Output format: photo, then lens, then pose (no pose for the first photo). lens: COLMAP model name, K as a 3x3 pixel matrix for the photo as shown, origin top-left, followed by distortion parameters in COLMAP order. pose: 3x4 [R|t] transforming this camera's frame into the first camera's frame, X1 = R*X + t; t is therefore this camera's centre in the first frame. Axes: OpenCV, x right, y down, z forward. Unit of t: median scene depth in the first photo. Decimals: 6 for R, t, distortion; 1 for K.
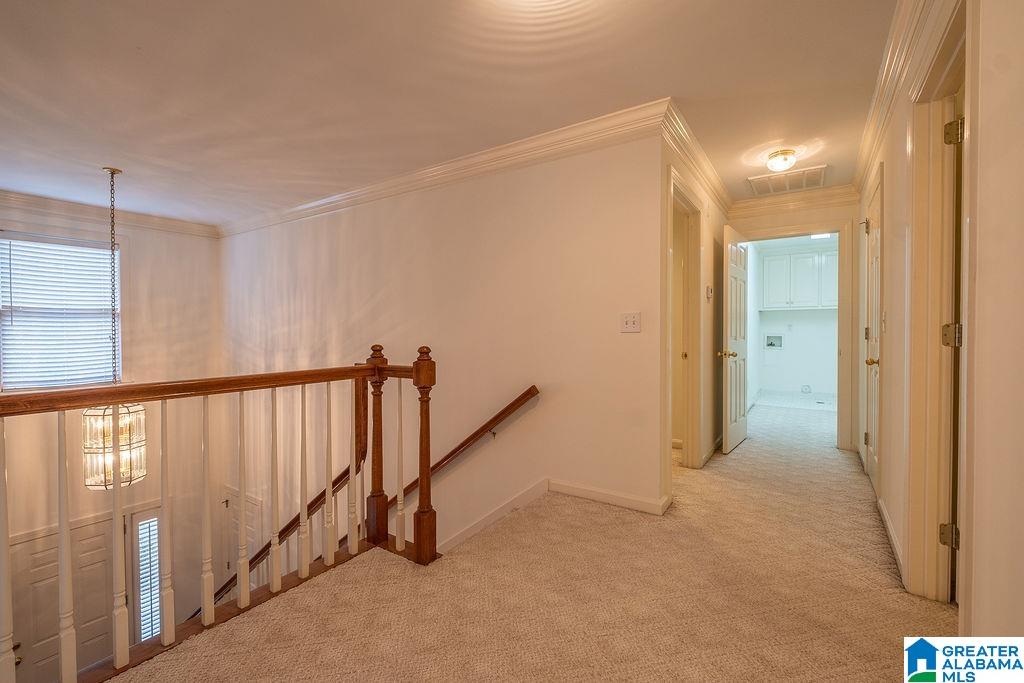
lens RADIAL K [[443.2, 0, 515.9], [0, 443.2, 337.0], [0, 0, 1]] dist [0.002716, -0.002726]
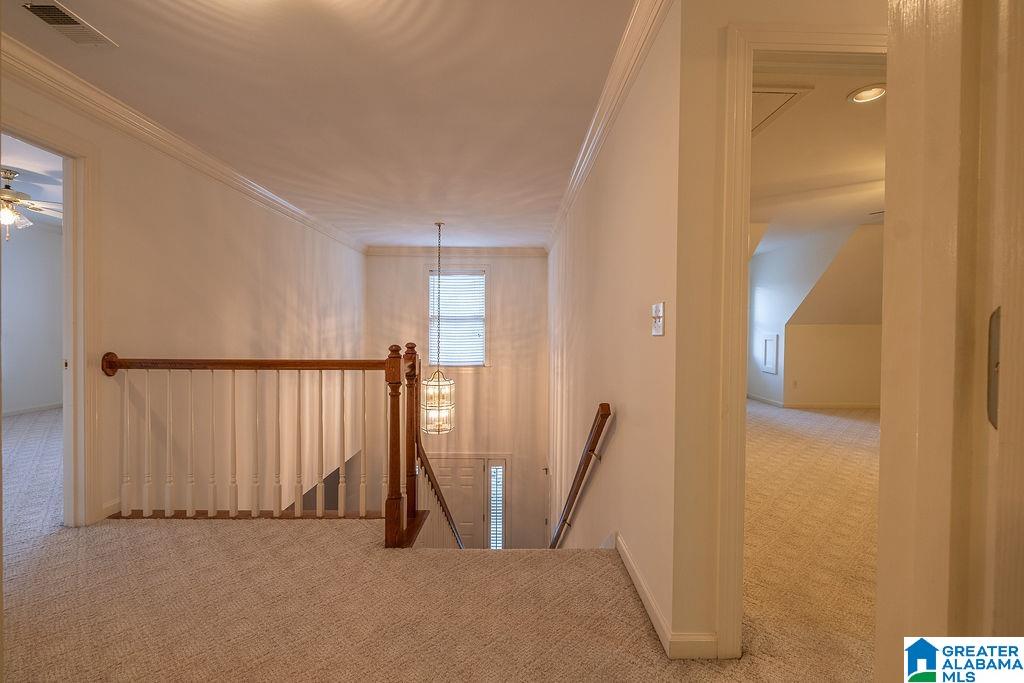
lens RADIAL K [[443.2, 0, 518.4], [0, 443.2, 336.4], [0, 0, 1]] dist [0.002716, -0.002726]
pose [[0.565557, 0.016766, -0.824539, 0.399671], [-0.021565, 0.999752, 0.005537, -0.005435], [0.824427, 0.014649, 0.565779, 0.301234]]
